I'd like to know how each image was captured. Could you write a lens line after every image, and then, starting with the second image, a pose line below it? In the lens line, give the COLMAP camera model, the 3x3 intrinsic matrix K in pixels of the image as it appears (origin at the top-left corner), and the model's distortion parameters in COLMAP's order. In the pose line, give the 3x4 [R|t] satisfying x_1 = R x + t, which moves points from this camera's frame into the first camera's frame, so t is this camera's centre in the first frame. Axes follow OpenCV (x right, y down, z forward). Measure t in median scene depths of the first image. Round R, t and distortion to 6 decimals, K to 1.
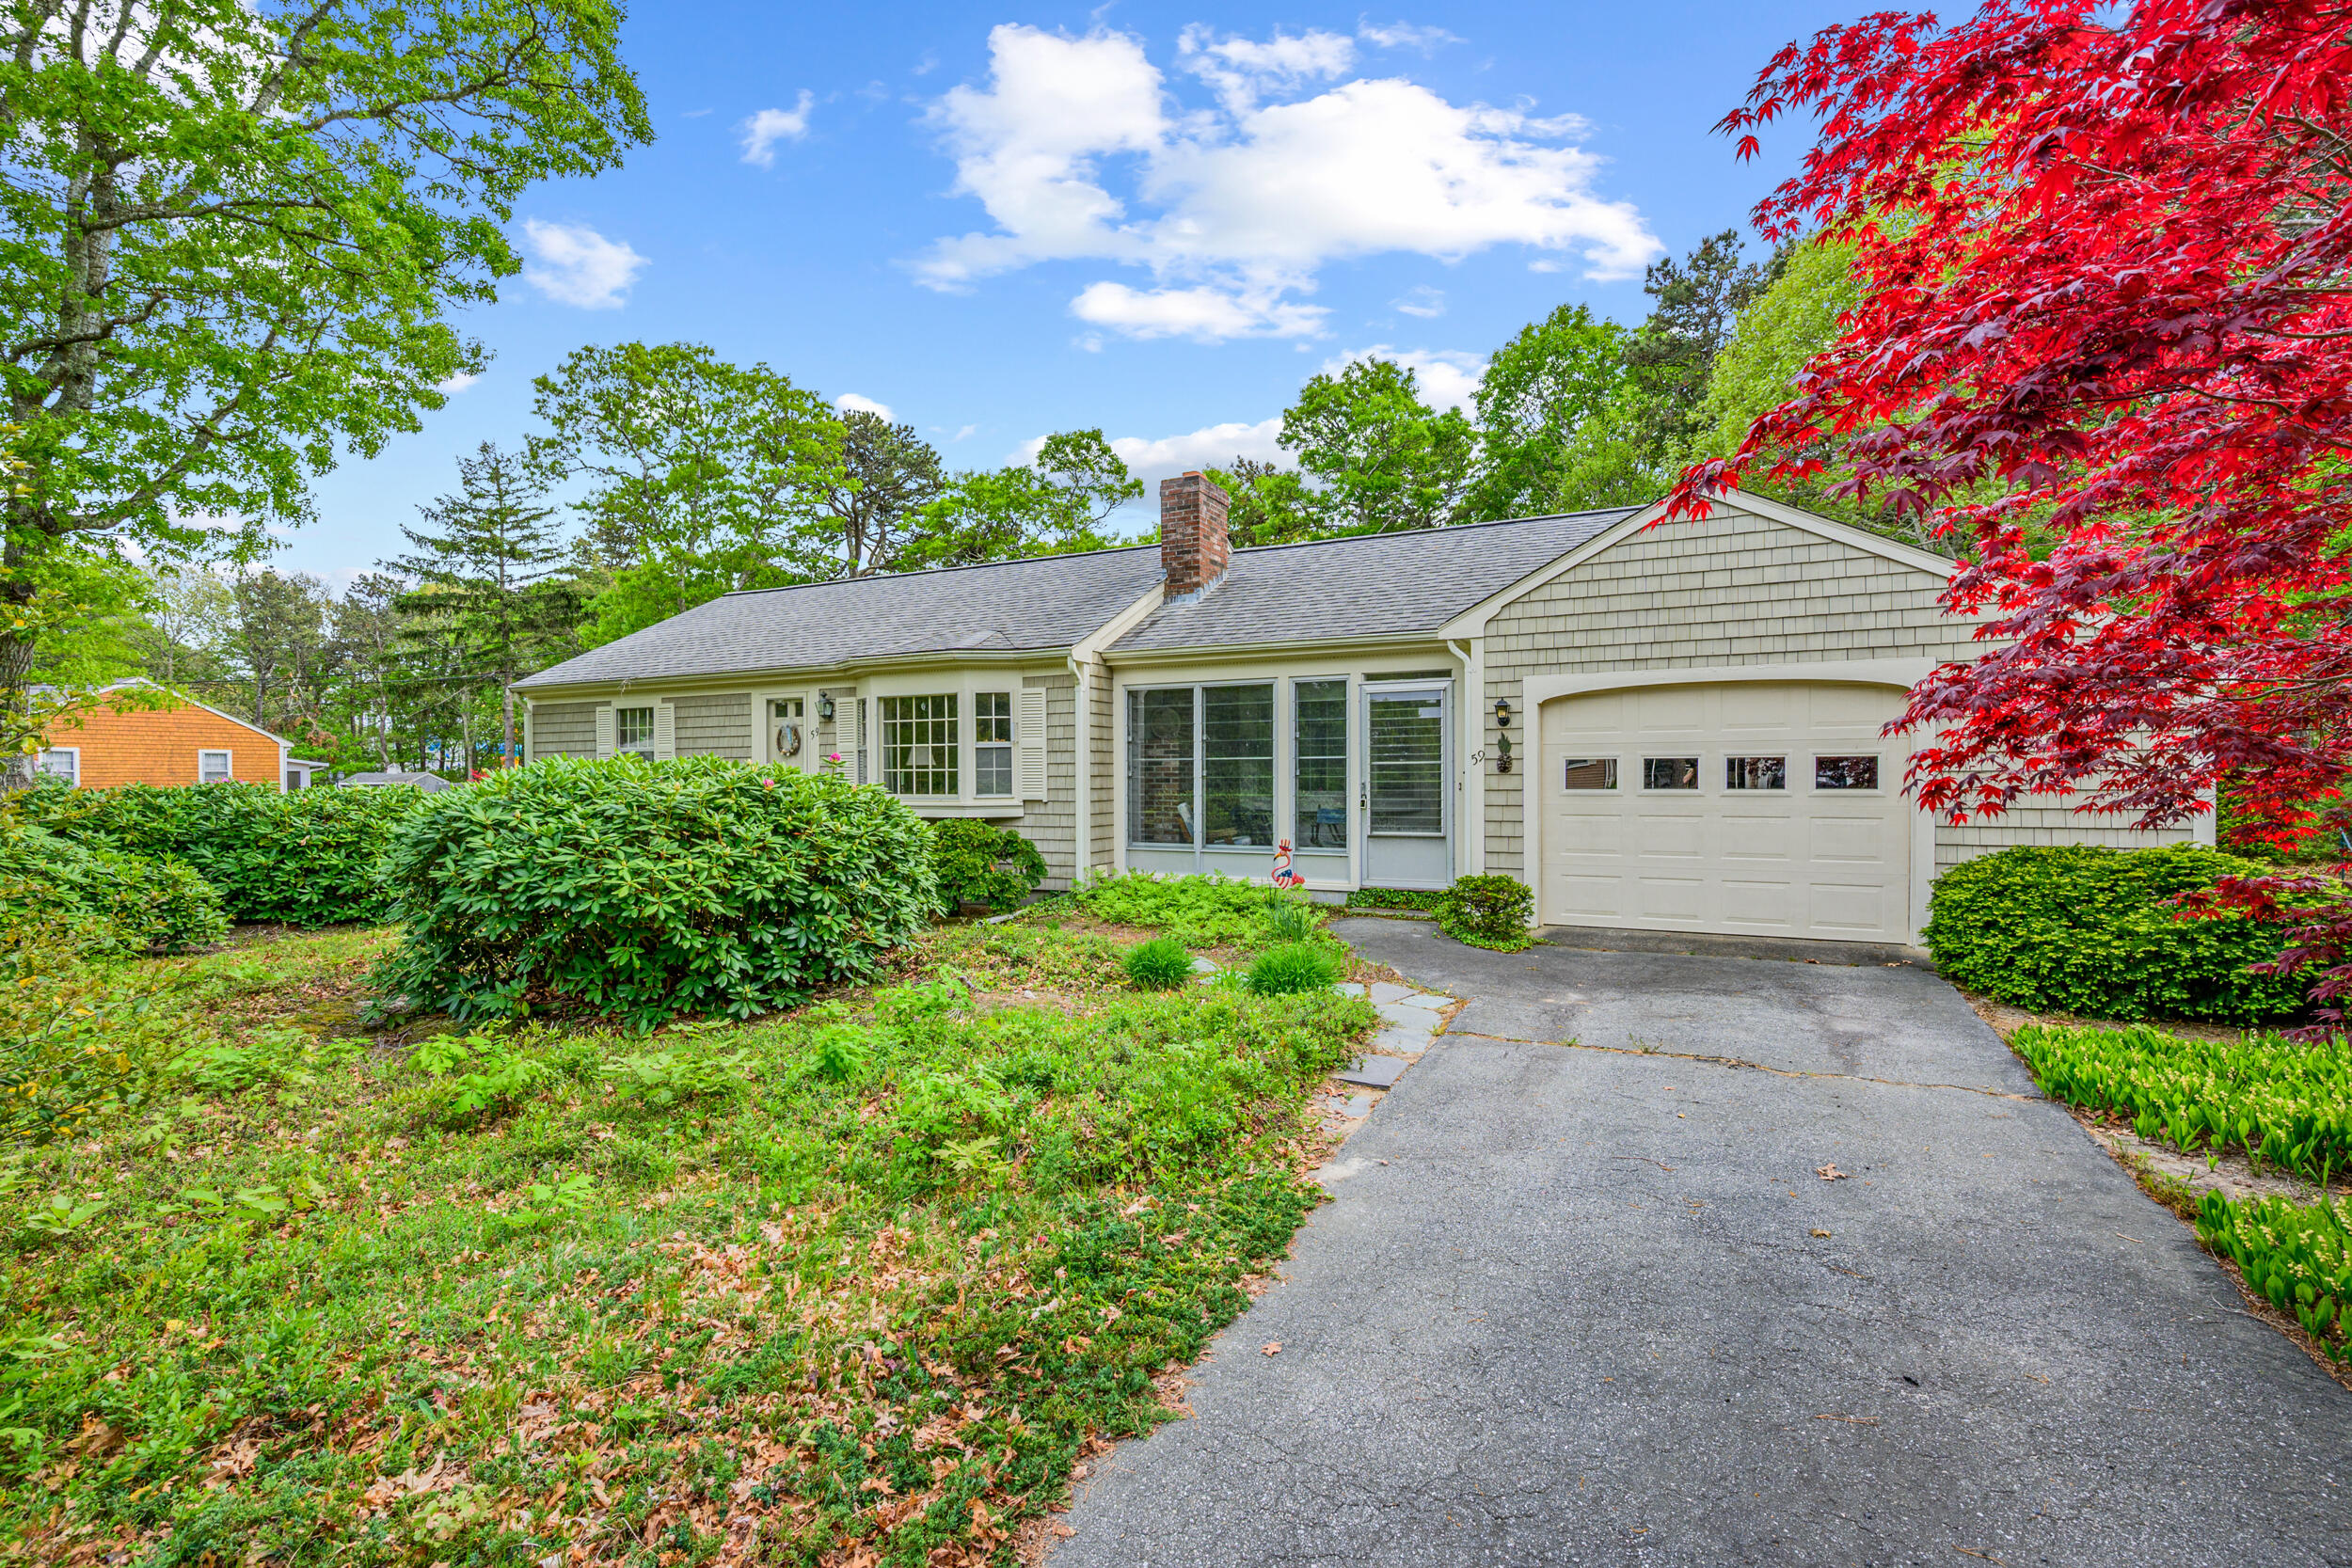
lens RADIAL K [[1020.5, 0, 1180.9], [0, 1020.5, 784.8], [0, 0, 1]] dist [0.003549, 0.000355]
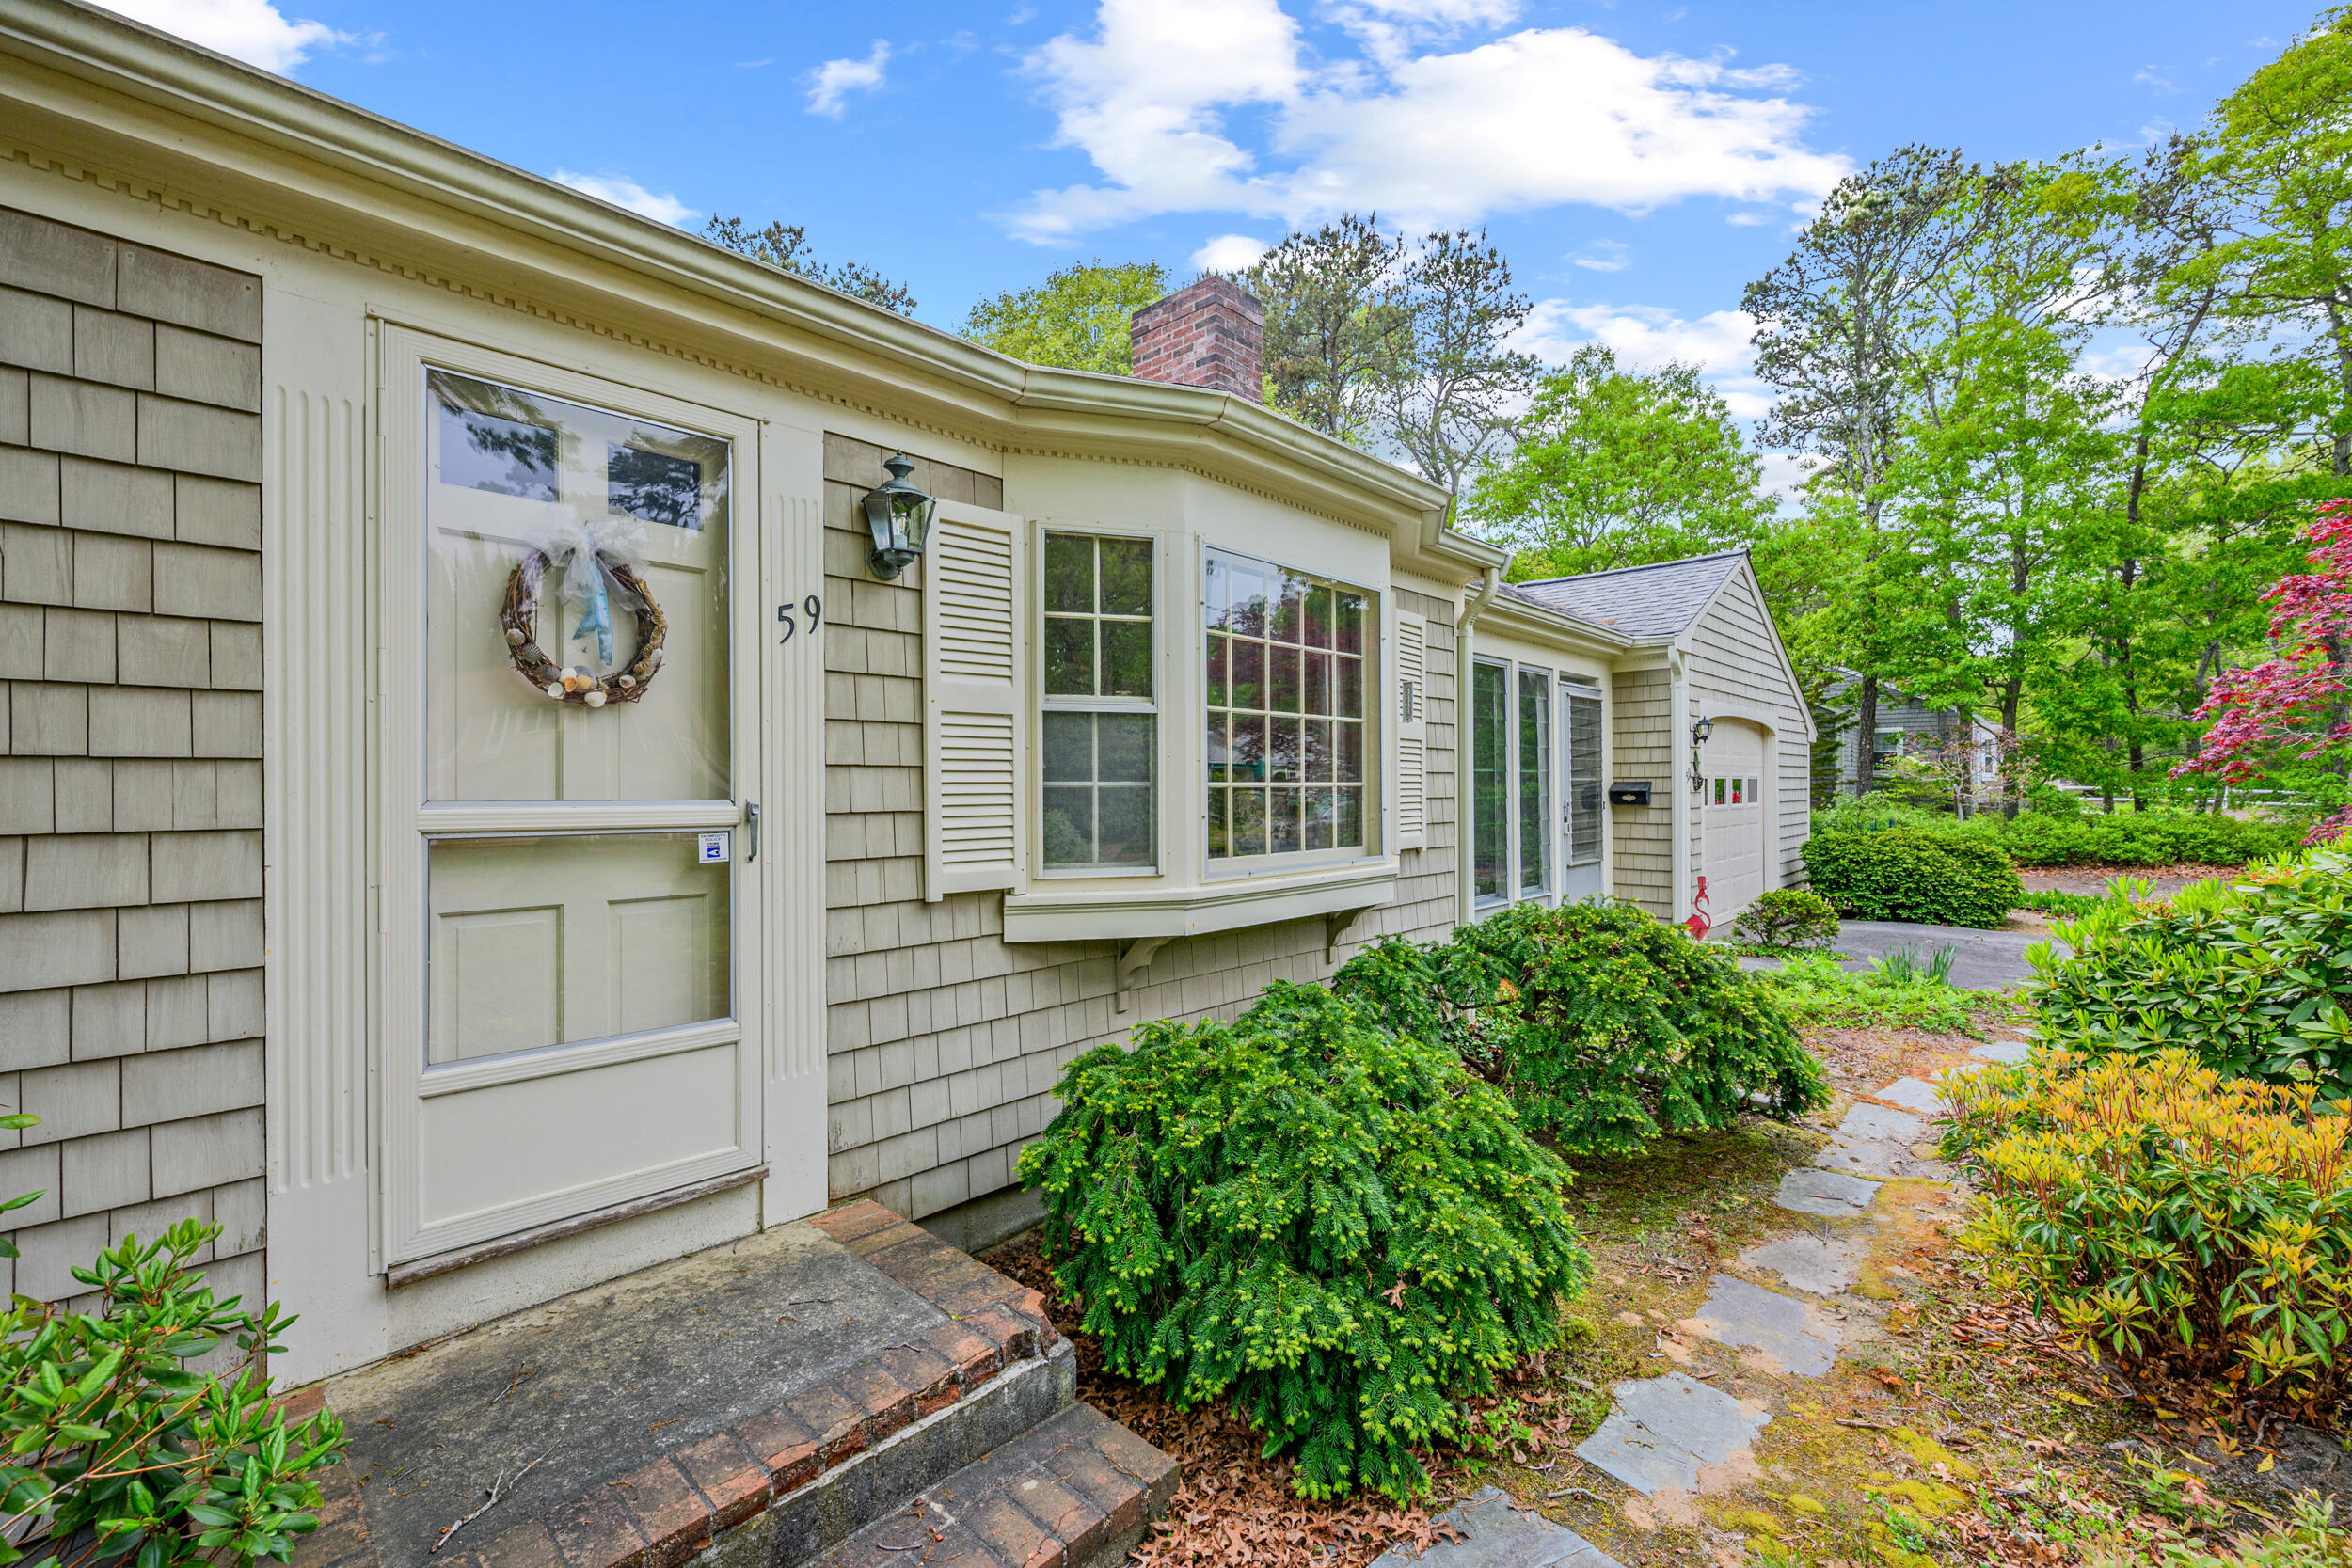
lens RADIAL K [[1020.5, 0, 1189.3], [0, 1020.5, 781.3], [0, 0, 1]] dist [0.003549, 0.000355]
pose [[0.309384, 0.007145, 0.950910, -0.626199], [0.002941, 0.999960, -0.008470, -0.014708], [-0.950933, 0.005418, 0.309350, 0.978231]]
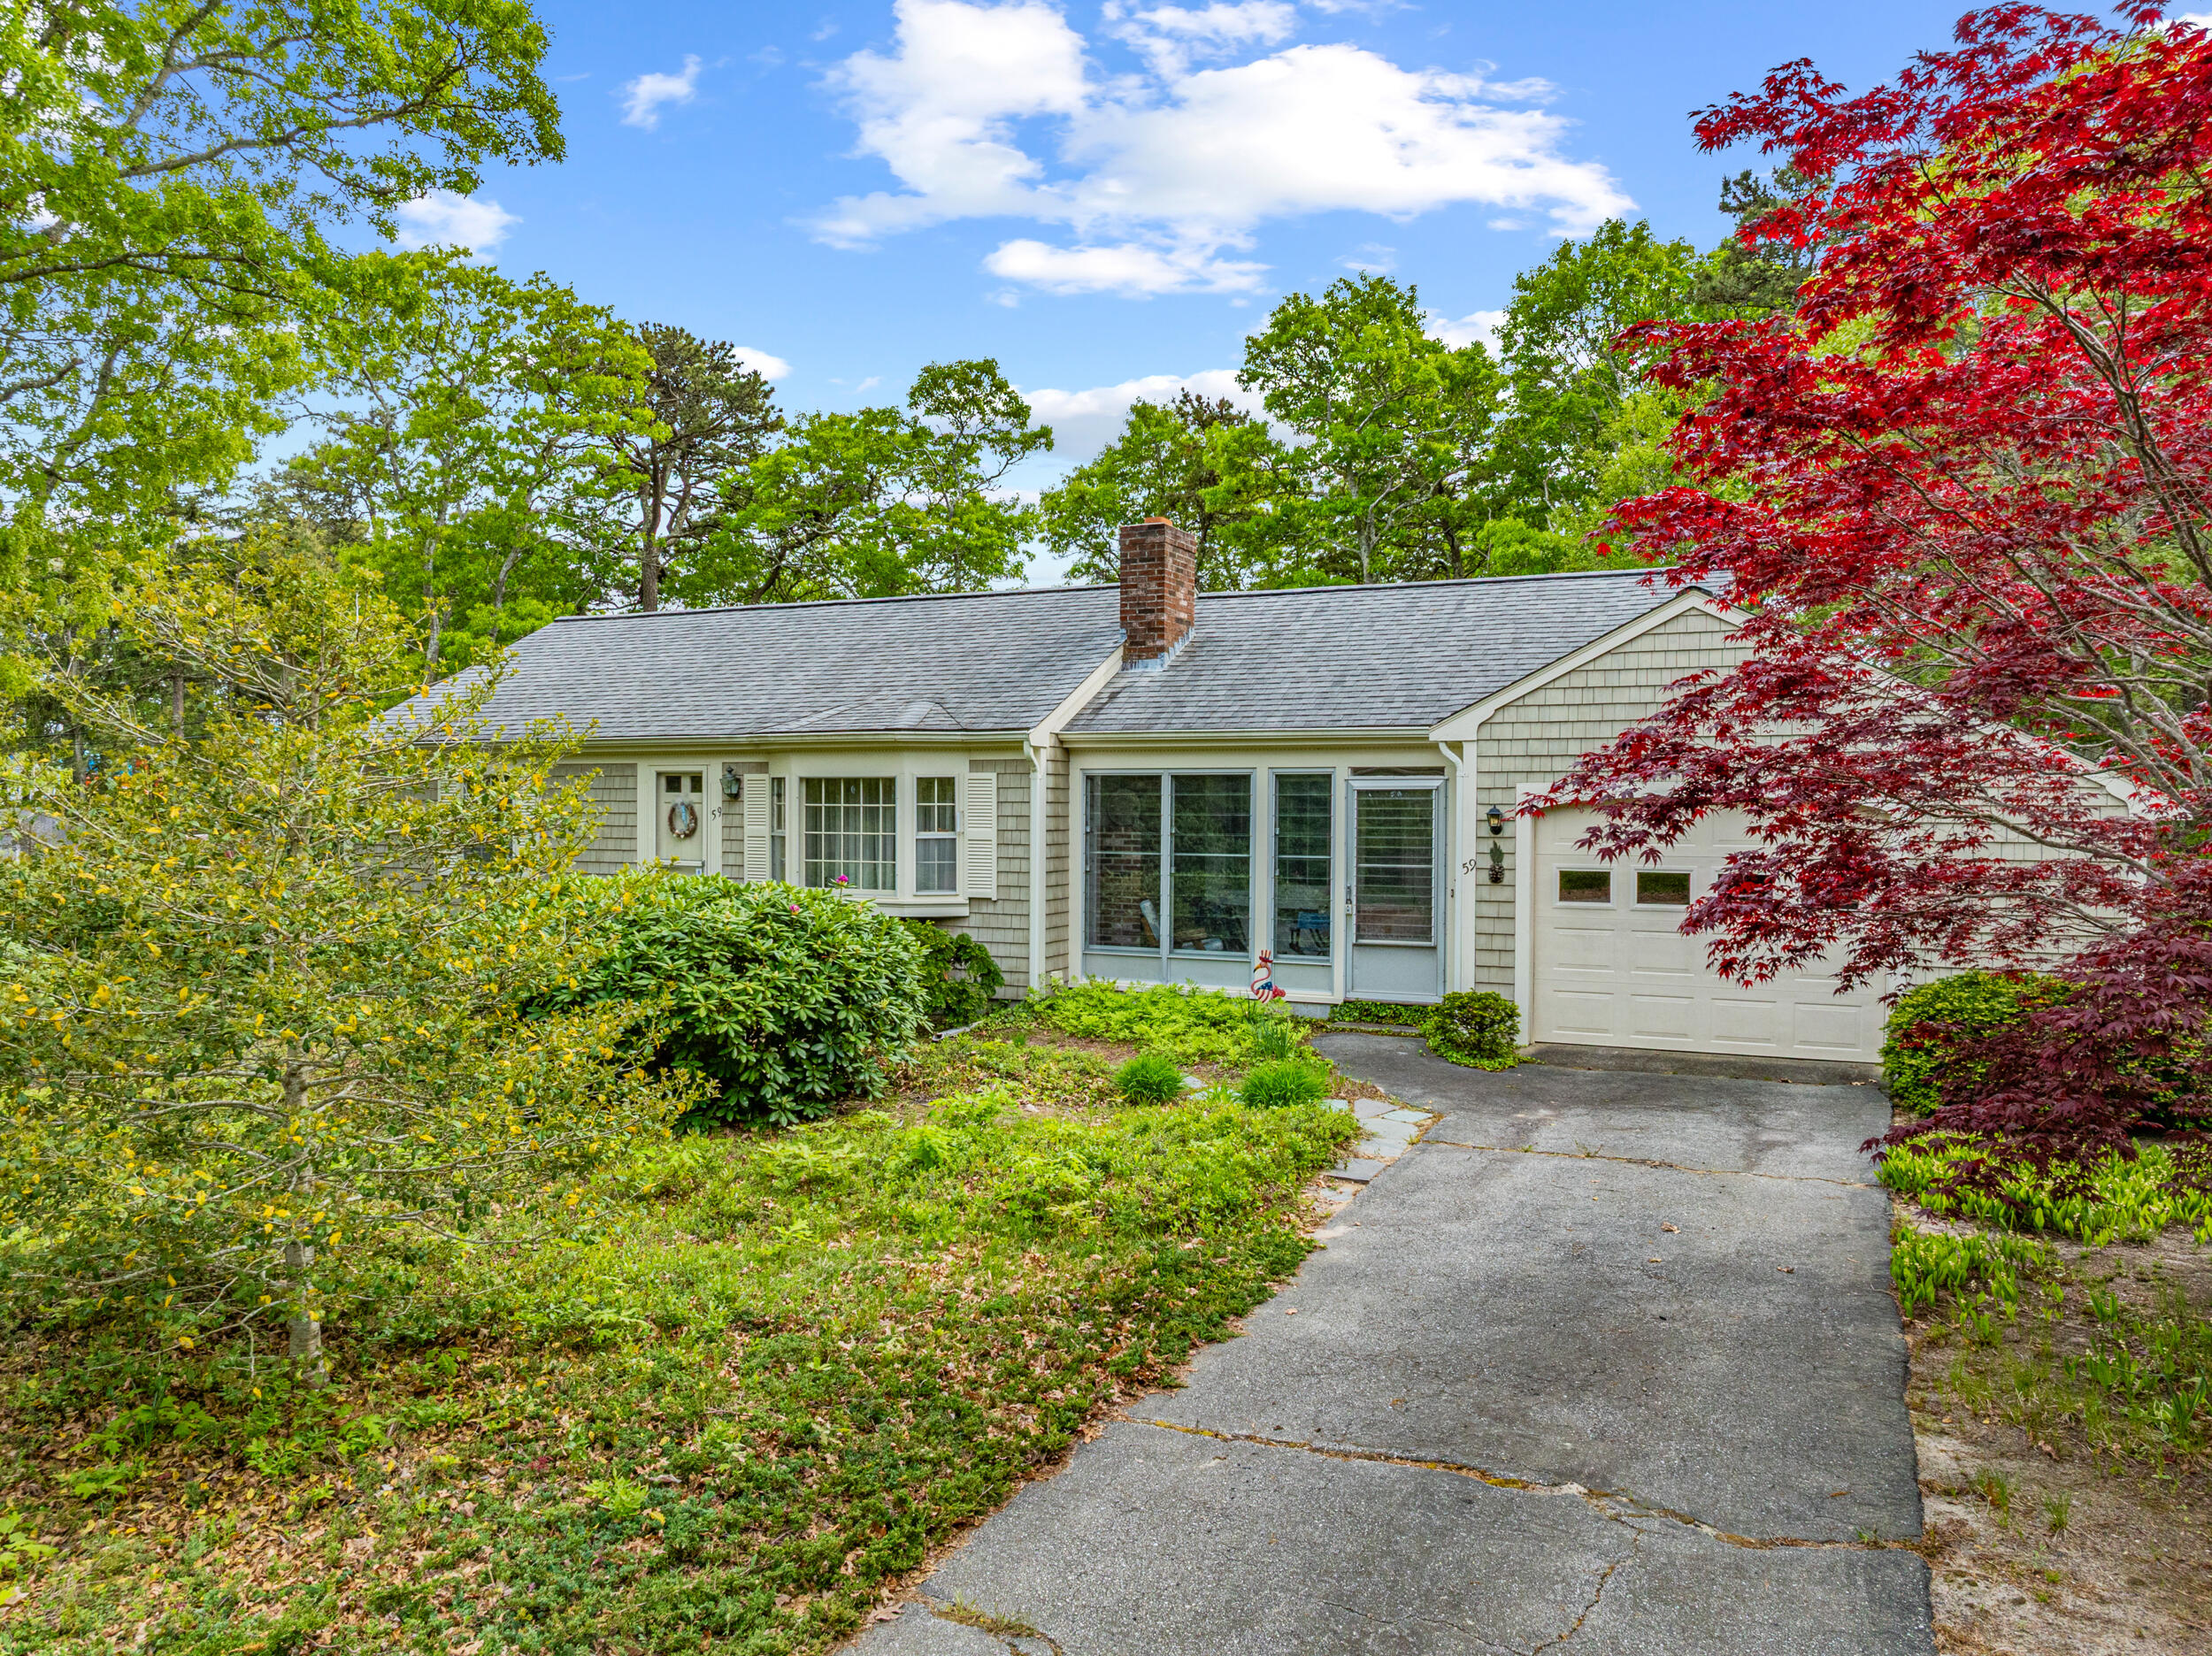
lens RADIAL K [[1555.3, 0, 1085.2], [0, 1555.3, 841.0], [0, 0, 1]] dist [-0.018924, -0.004500]
pose [[0.999915, 0.007758, 0.010483, -0.068826], [-0.007941, 0.999816, 0.017472, -0.060700], [-0.010345, -0.017553, 0.999792, -0.369429]]
